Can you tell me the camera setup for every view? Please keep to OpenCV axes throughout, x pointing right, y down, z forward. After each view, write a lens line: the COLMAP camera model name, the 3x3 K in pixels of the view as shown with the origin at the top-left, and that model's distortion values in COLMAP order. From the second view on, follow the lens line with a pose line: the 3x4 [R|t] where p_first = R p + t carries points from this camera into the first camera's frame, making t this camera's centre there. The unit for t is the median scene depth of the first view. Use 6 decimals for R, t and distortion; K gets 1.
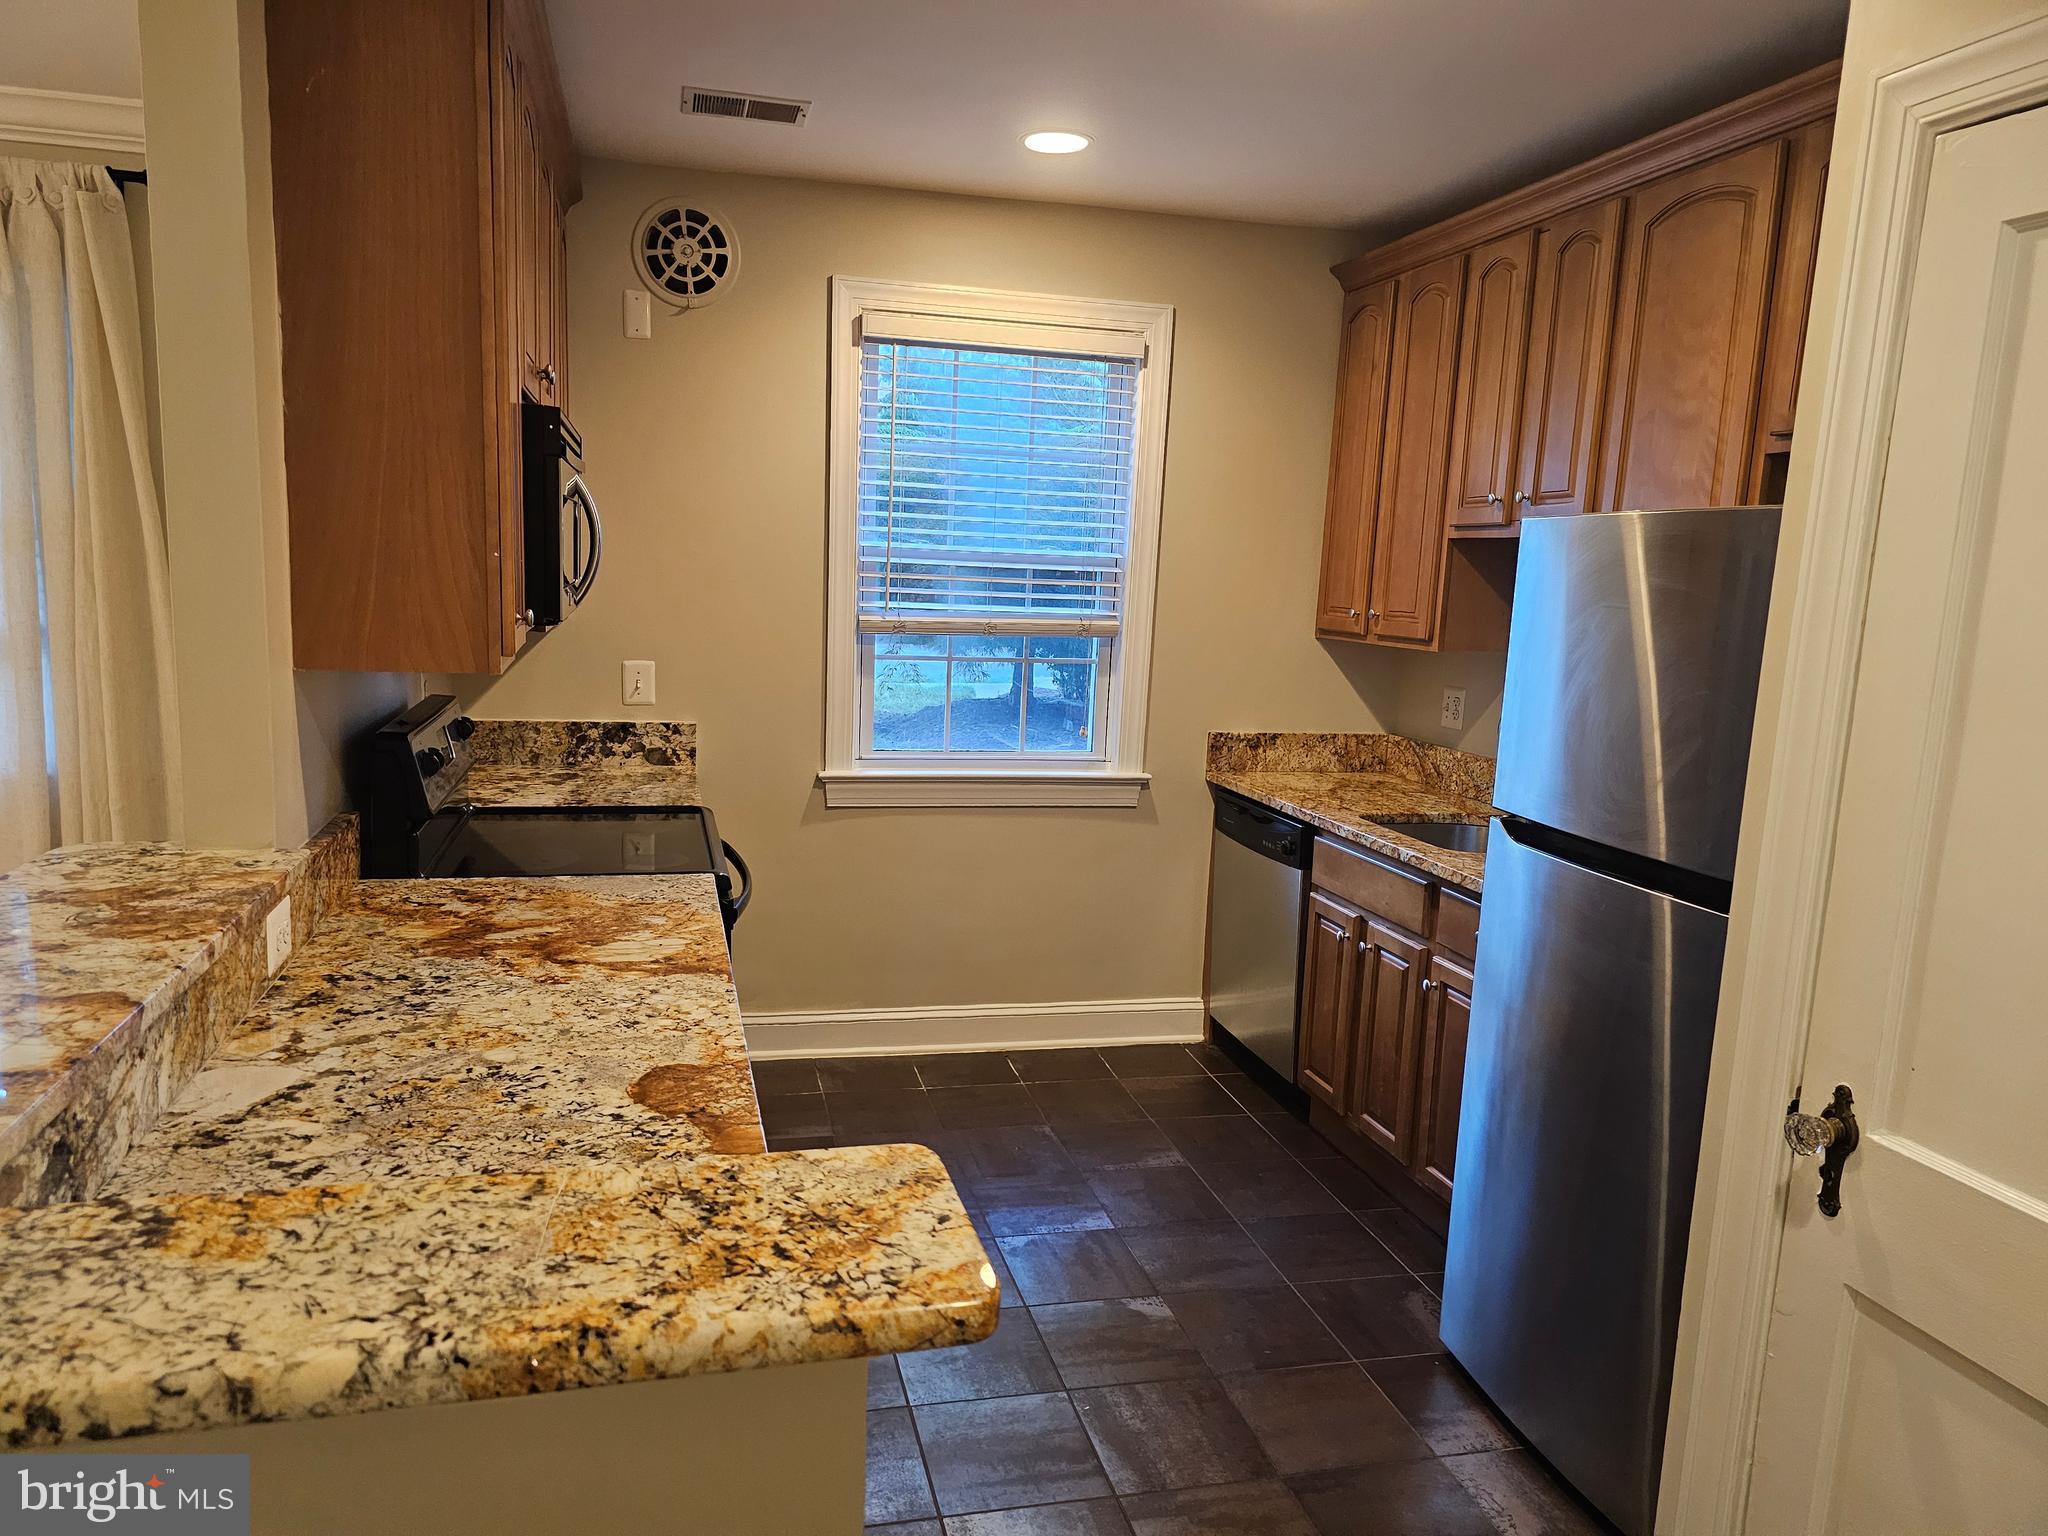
lens RADIAL K [[1395.6, 0, 1024.0], [0, 1395.6, 768.0], [0, 0, 1]] dist [0.029425, -0.000428]
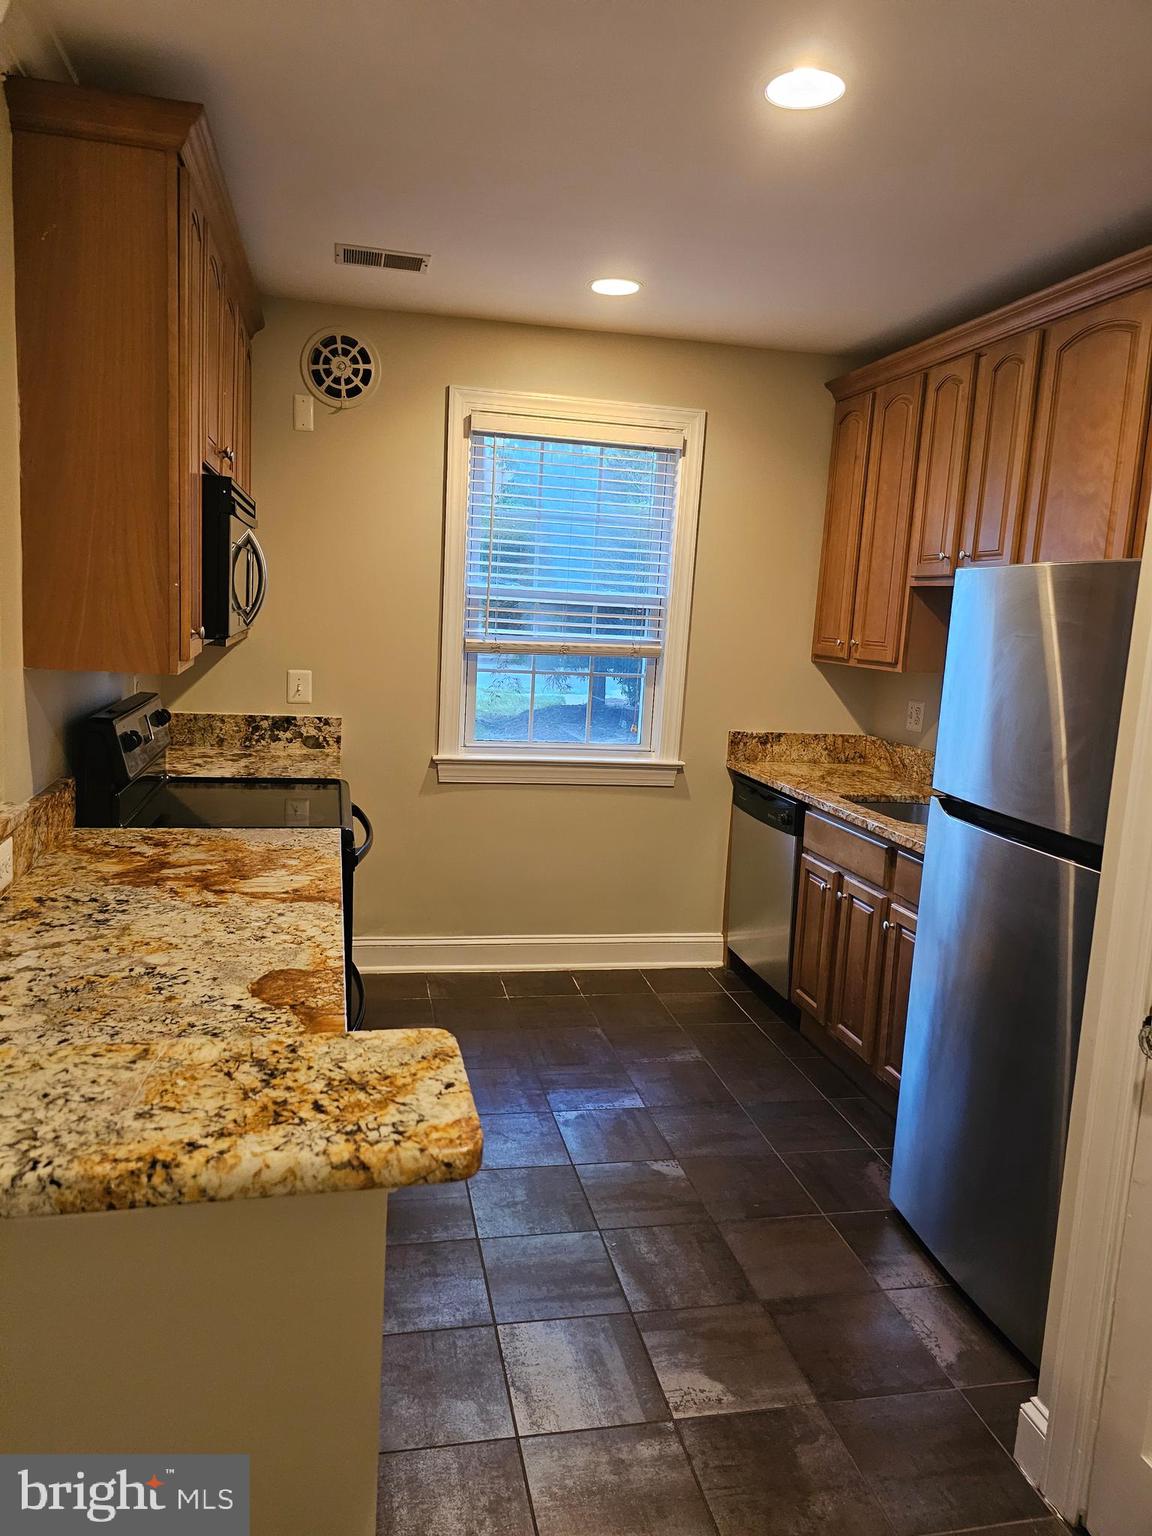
lens RADIAL K [[1049.7, 0, 581.0], [0, 1049.7, 735.2], [0, 0, 1]] dist [0.031306, -0.006379]
pose [[0.999517, 0.016463, -0.026353, 0.038700], [-0.017081, 0.999580, -0.023392, 0.007988], [0.025957, 0.023830, 0.999379, 0.007965]]
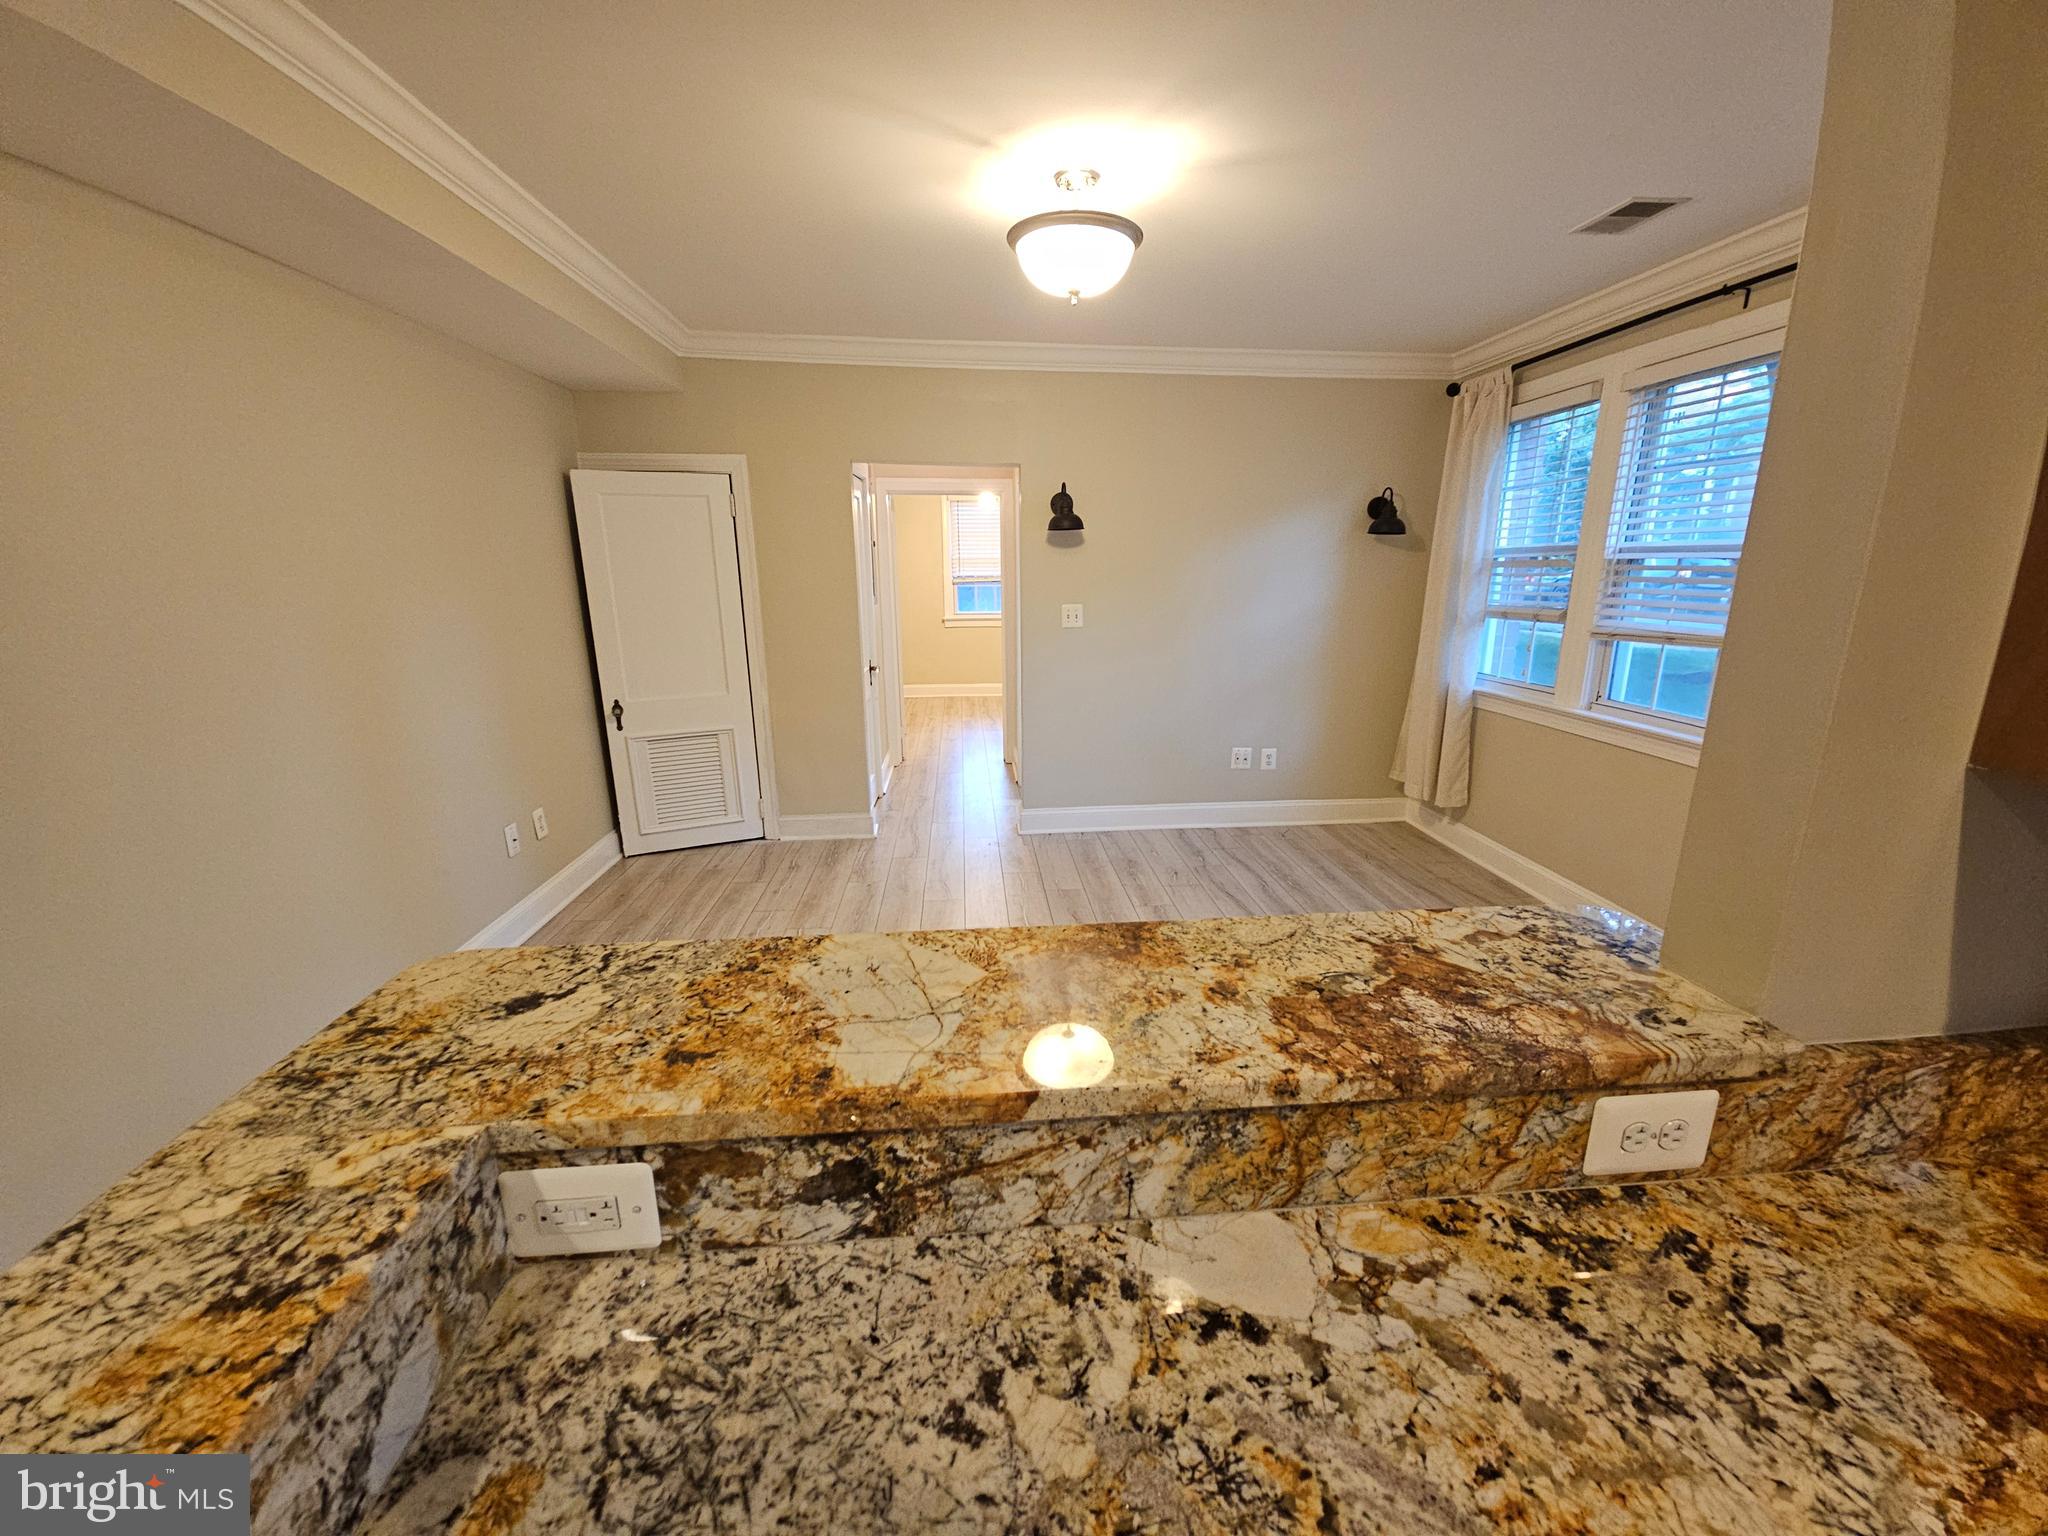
lens RADIAL K [[829.7, 0, 1024.0], [0, 829.7, 768.0], [0, 0, 1]] dist [0.001649, -0.003515]
pose [[-0.169635, 0.205644, -0.963812, -0.109017], [-0.155709, 0.960110, 0.232259, -0.090532], [0.973128, 0.189473, -0.130847, 0.648744]]
